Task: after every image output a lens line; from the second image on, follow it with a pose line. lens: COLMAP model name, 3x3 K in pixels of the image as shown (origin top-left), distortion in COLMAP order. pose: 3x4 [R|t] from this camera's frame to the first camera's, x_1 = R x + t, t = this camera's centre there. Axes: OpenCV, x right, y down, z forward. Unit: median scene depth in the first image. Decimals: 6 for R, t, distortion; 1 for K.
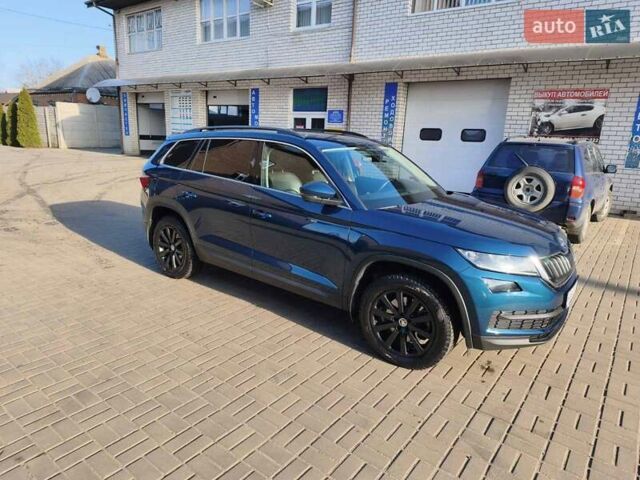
lens RADIAL K [[428.1, 0, 315.6], [0, 428.1, 242.1], [0, 0, 1]] dist [0.039187, -0.035327]
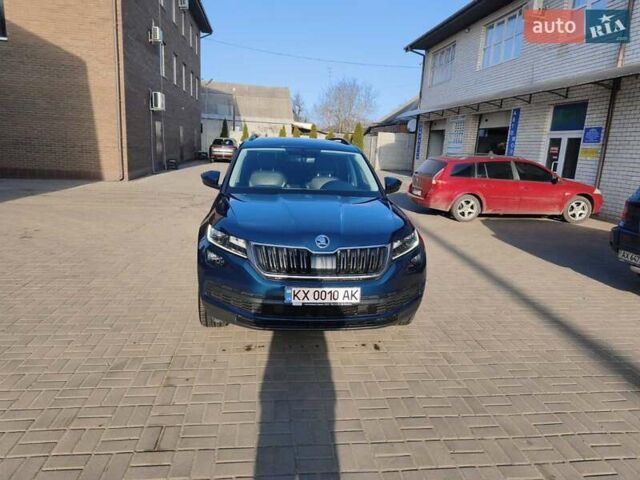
lens RADIAL K [[428.1, 0, 312.6], [0, 428.1, 237.2], [0, 0, 1]] dist [0.039187, -0.035327]
pose [[0.700878, 0.141079, -0.699190, 0.323545], [-0.193309, 0.981129, 0.004192, -0.002707], [0.686587, 0.132221, 0.714924, 0.083794]]
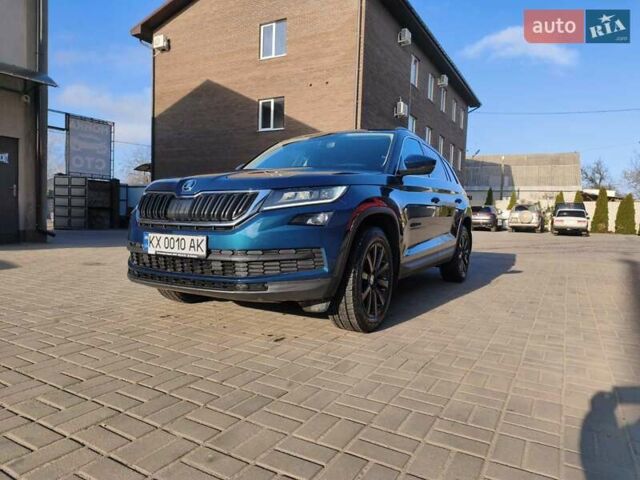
lens RADIAL K [[428.1, 0, 320.5], [0, 428.1, 237.8], [0, 0, 1]] dist [0.039187, -0.035327]
pose [[0.139236, 0.013454, -0.990168, 0.381265], [-0.267134, 0.963349, -0.024474, 0.012831], [0.953548, 0.267915, 0.137727, 0.308604]]
